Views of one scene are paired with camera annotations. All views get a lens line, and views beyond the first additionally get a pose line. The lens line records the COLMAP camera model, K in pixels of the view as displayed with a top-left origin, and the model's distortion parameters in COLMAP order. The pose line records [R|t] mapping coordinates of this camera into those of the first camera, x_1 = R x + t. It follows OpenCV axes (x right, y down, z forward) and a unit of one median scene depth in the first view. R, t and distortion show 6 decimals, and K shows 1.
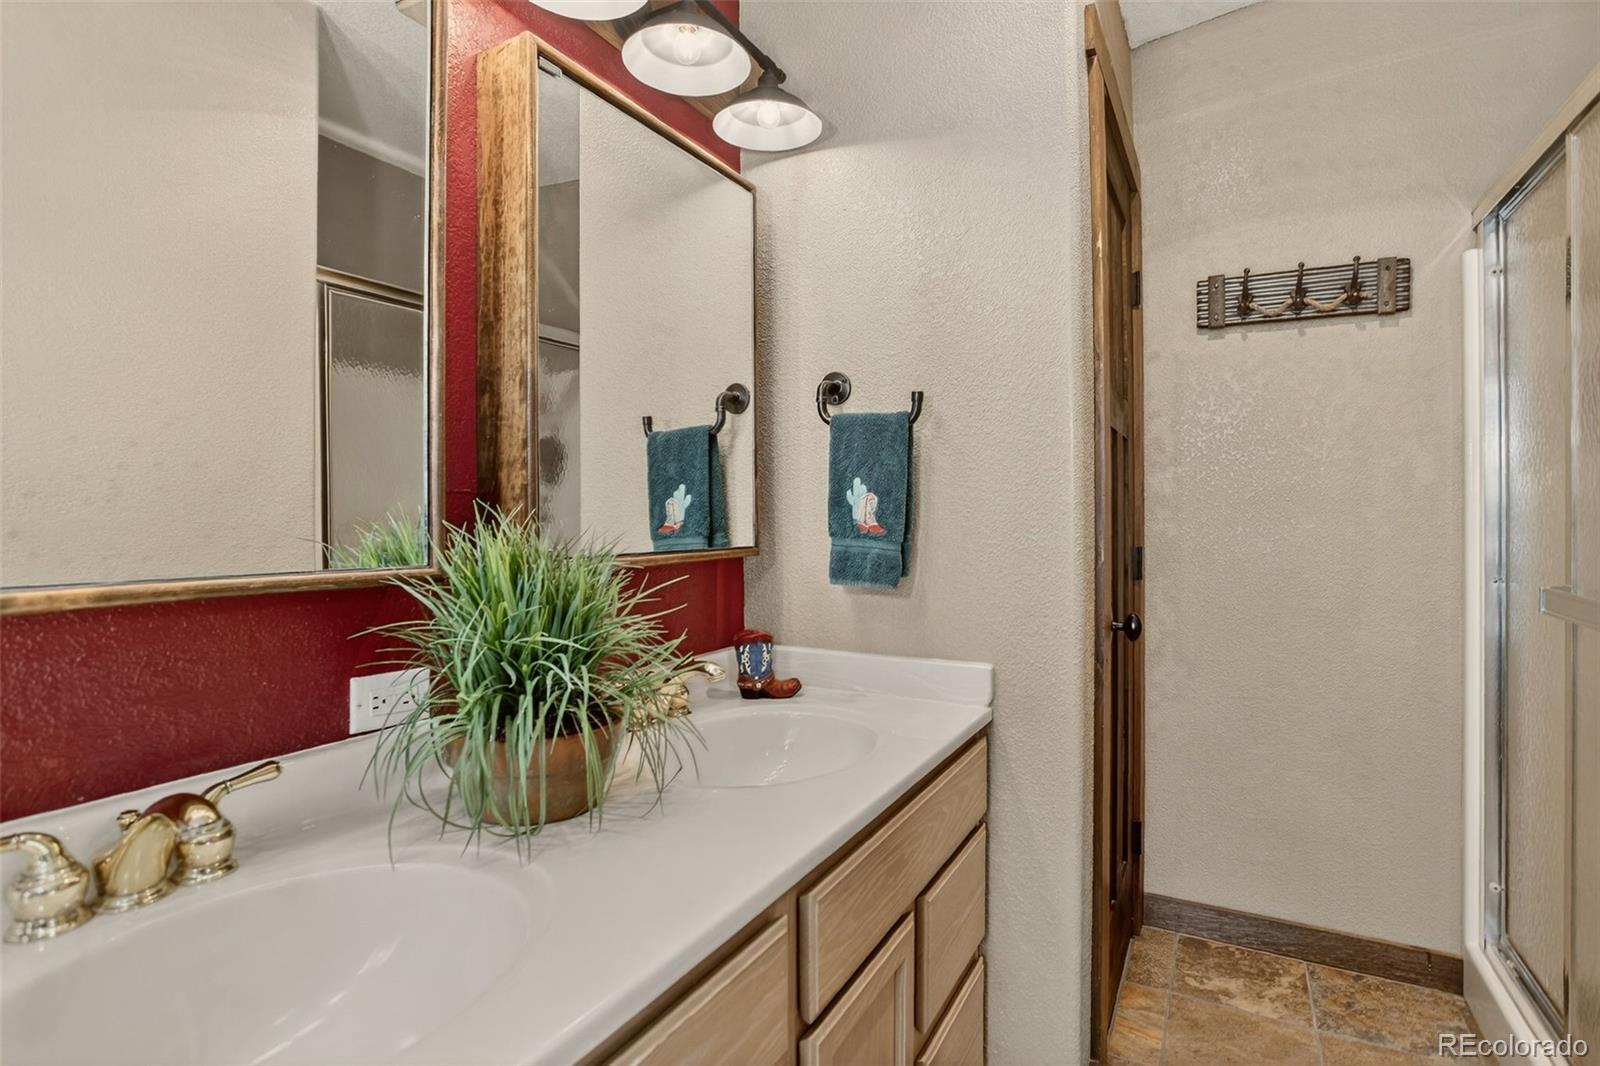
lens RADIAL K [[802.0, 0, 804.9], [0, 802.0, 532.4], [0, 0, 1]] dist [-0.000675, 0.000181]
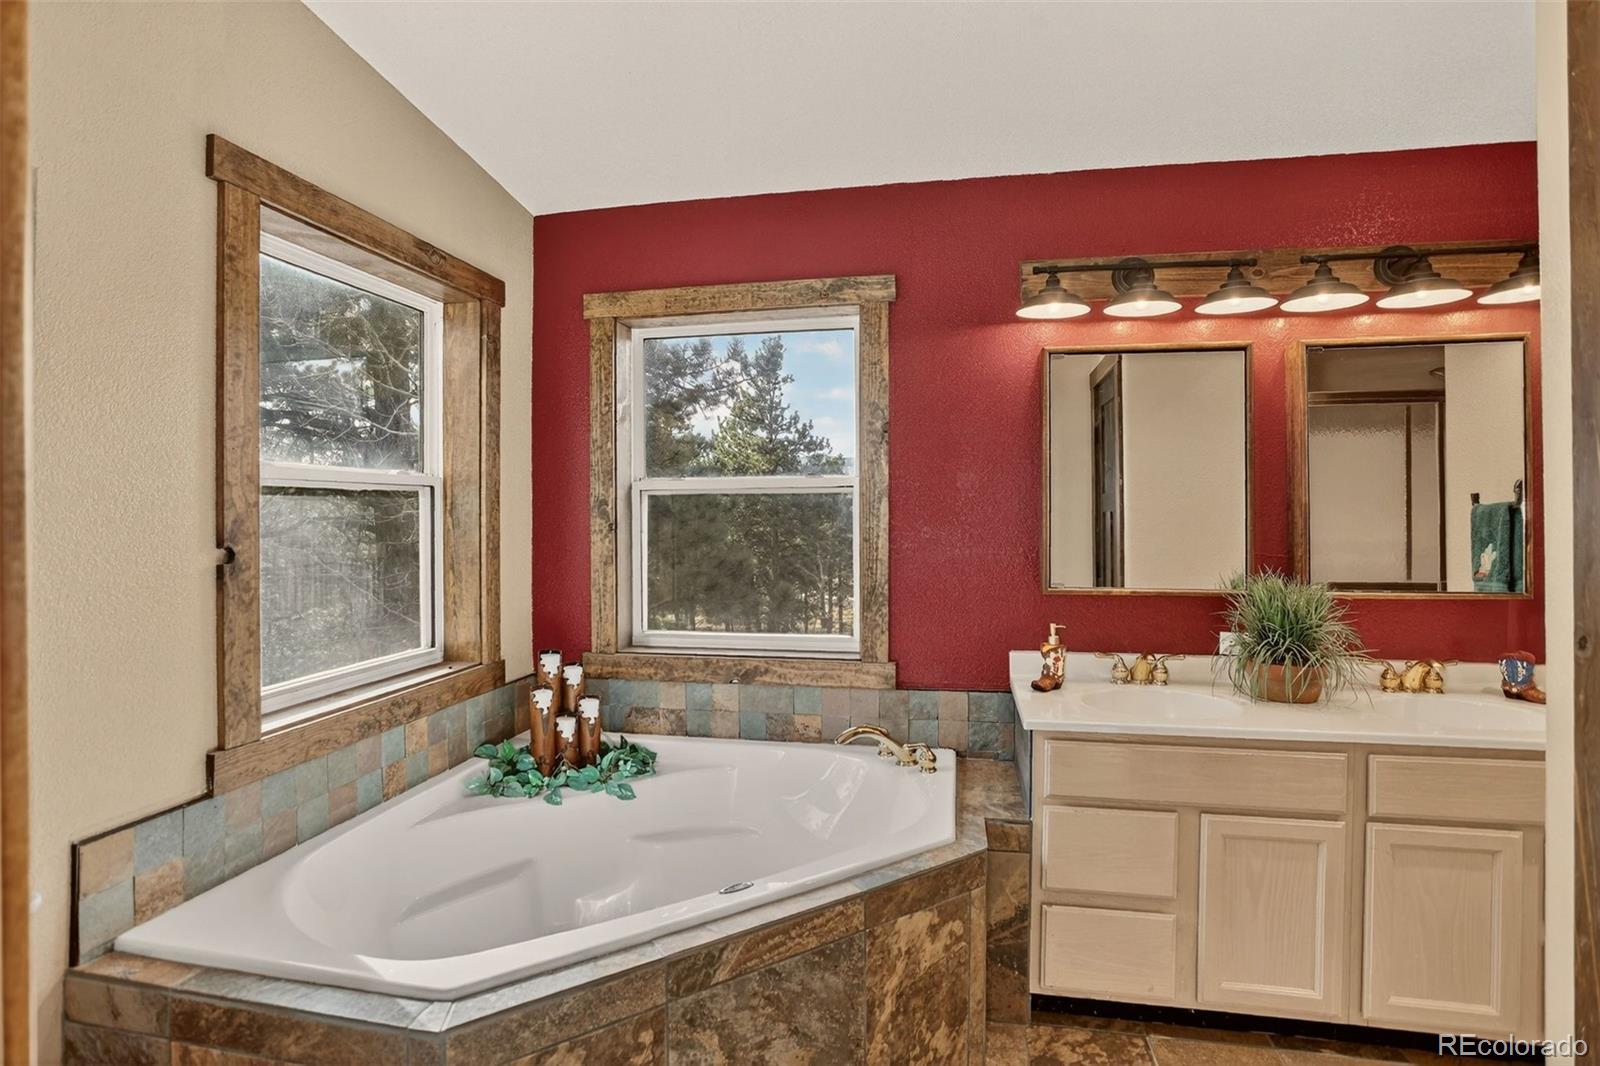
lens RADIAL K [[802.0, 0, 802.1], [0, 802.0, 519.7], [0, 0, 1]] dist [-0.000675, 0.000181]
pose [[0.280781, 0.014483, -0.959663, 0.956674], [-0.002426, 0.999894, 0.014380, -0.131630], [0.959769, -0.001709, 0.280786, -0.628794]]
